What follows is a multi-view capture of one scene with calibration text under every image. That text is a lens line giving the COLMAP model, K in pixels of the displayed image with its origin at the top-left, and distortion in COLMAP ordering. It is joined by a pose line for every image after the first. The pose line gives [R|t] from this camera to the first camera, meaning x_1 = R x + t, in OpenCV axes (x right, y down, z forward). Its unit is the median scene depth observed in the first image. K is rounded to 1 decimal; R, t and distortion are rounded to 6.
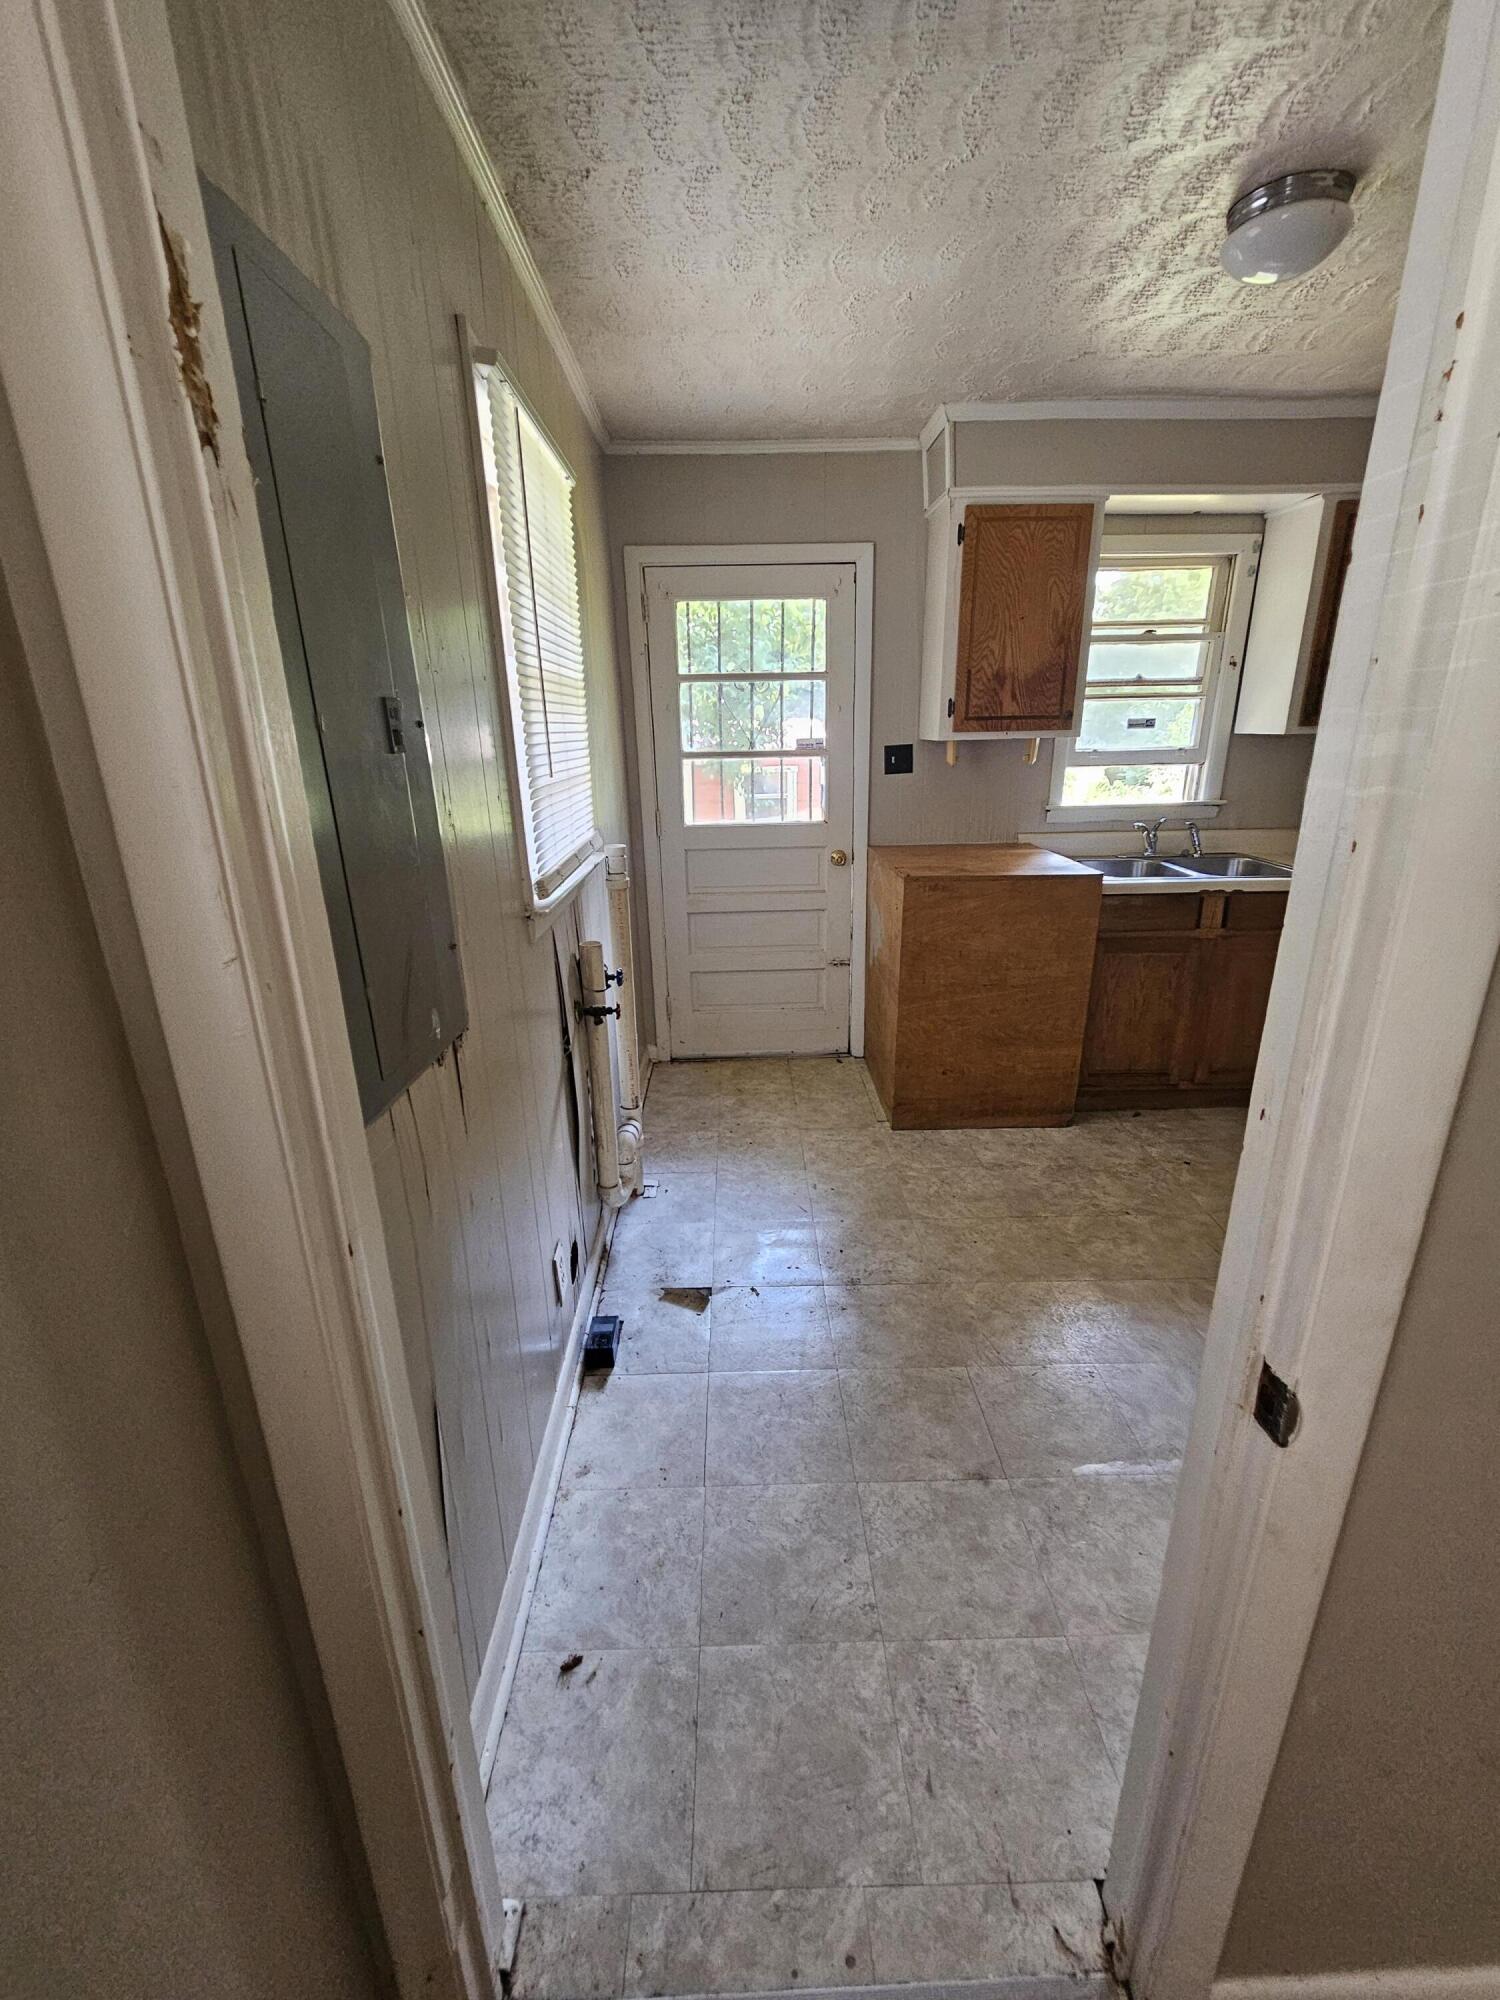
lens RADIAL K [[820.8, 0, 745.6], [0, 820.8, 997.1], [0, 0, 1]] dist [0.002939, -0.000086]
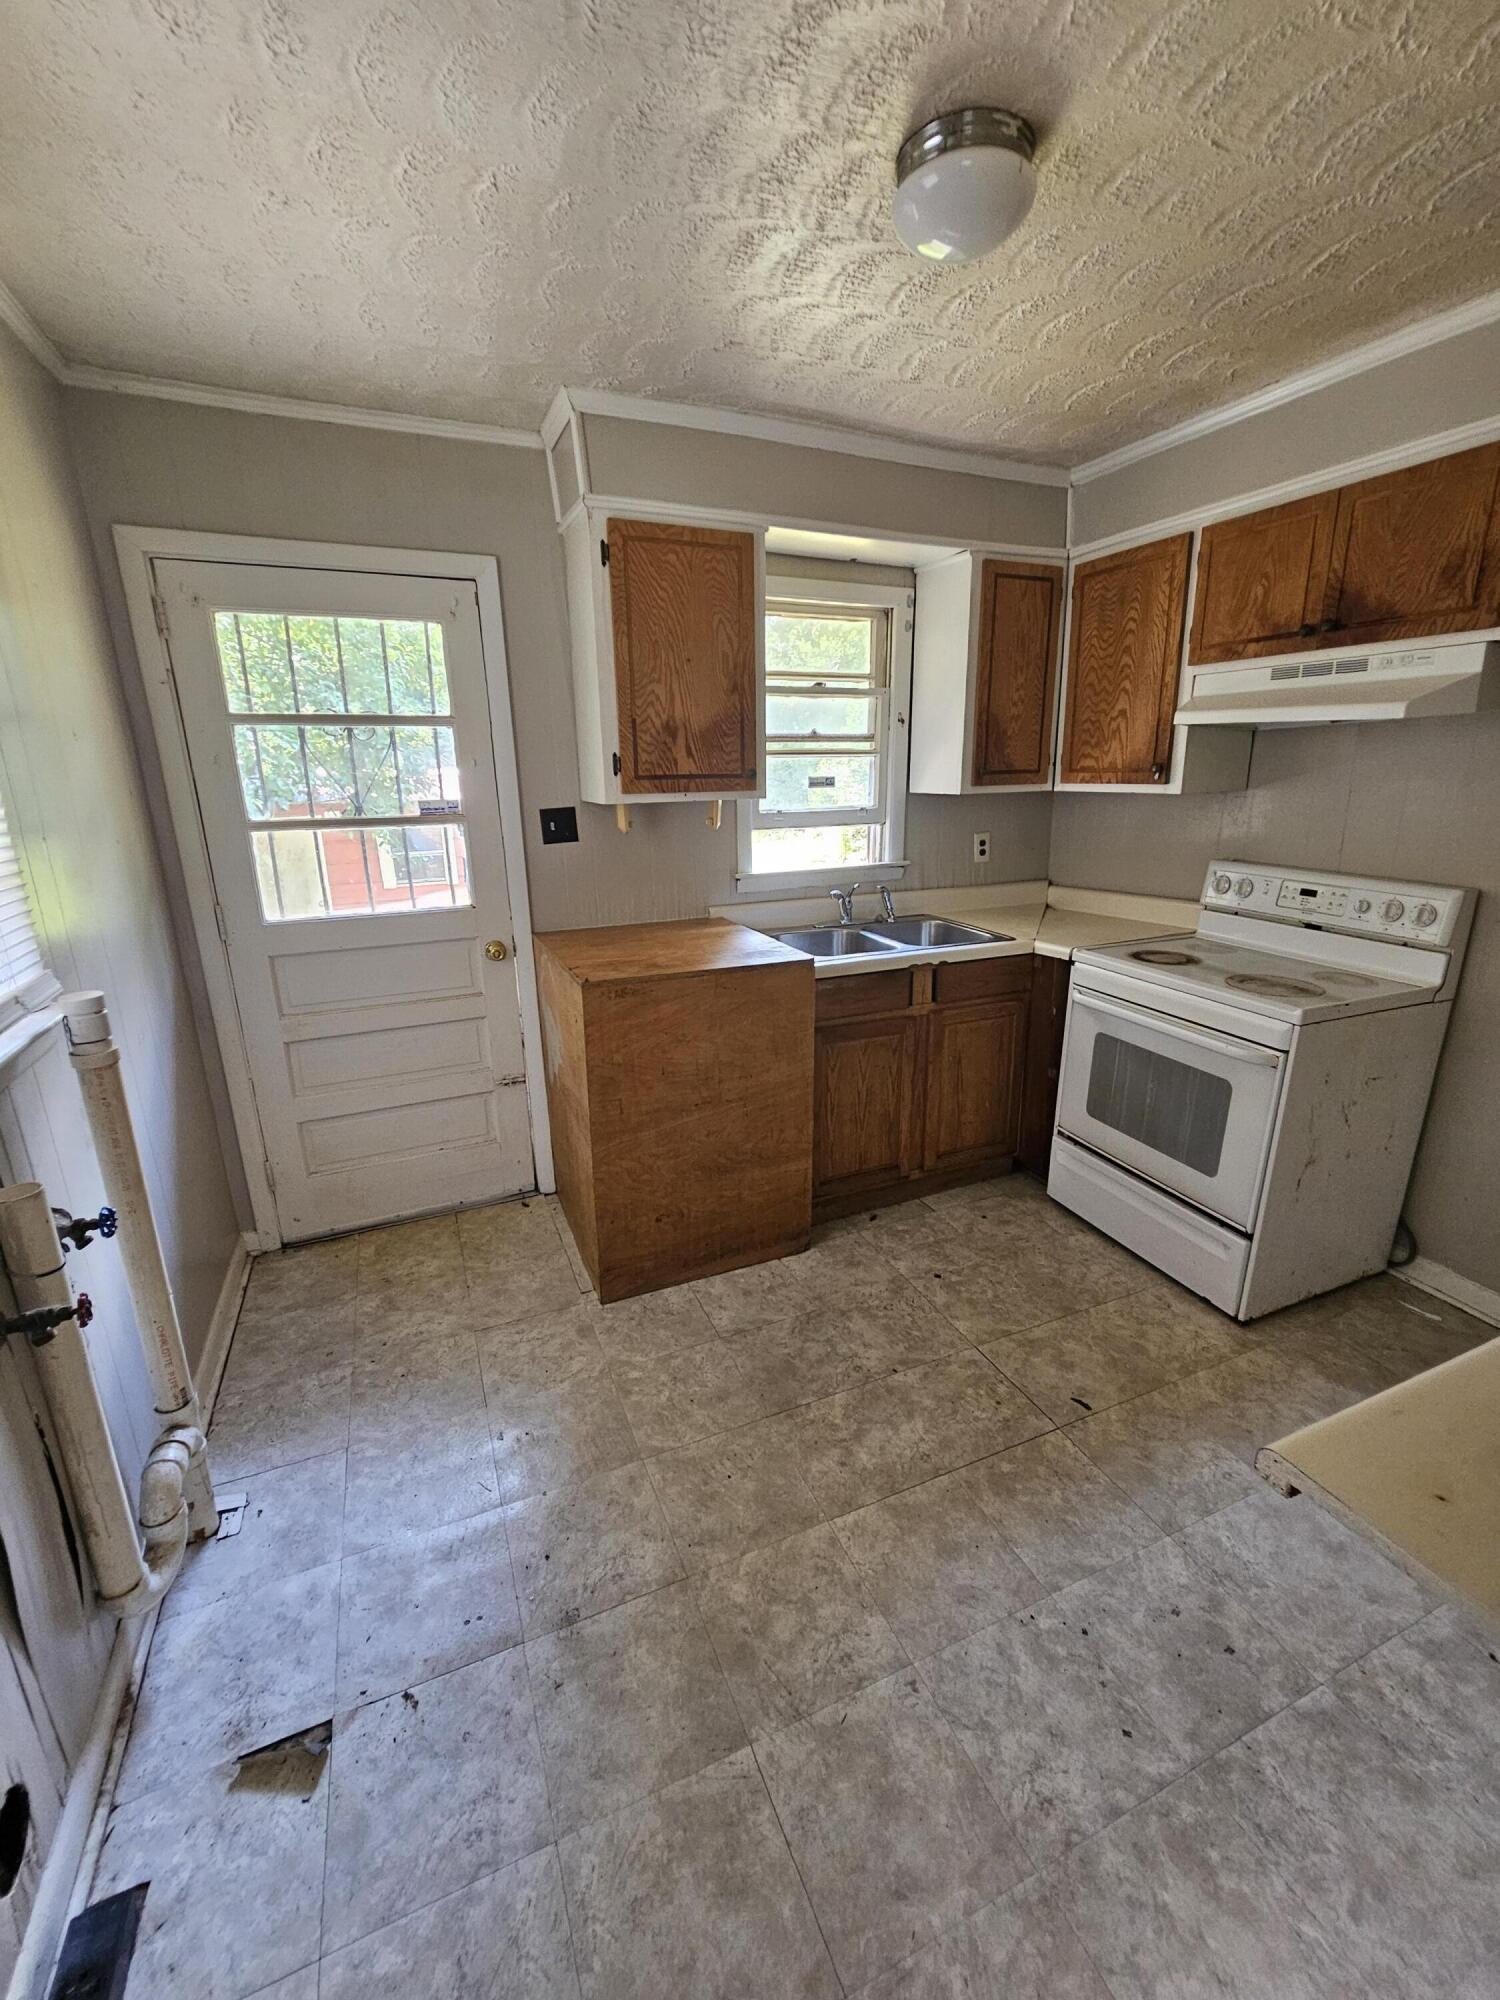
lens RADIAL K [[820.8, 0, 745.6], [0, 820.8, 997.1], [0, 0, 1]] dist [0.002939, -0.000086]
pose [[0.926217, -0.095995, 0.364564, 0.051452], [0.114786, 0.992932, -0.030175, -0.086288], [-0.359091, 0.069795, 0.930689, 0.219055]]
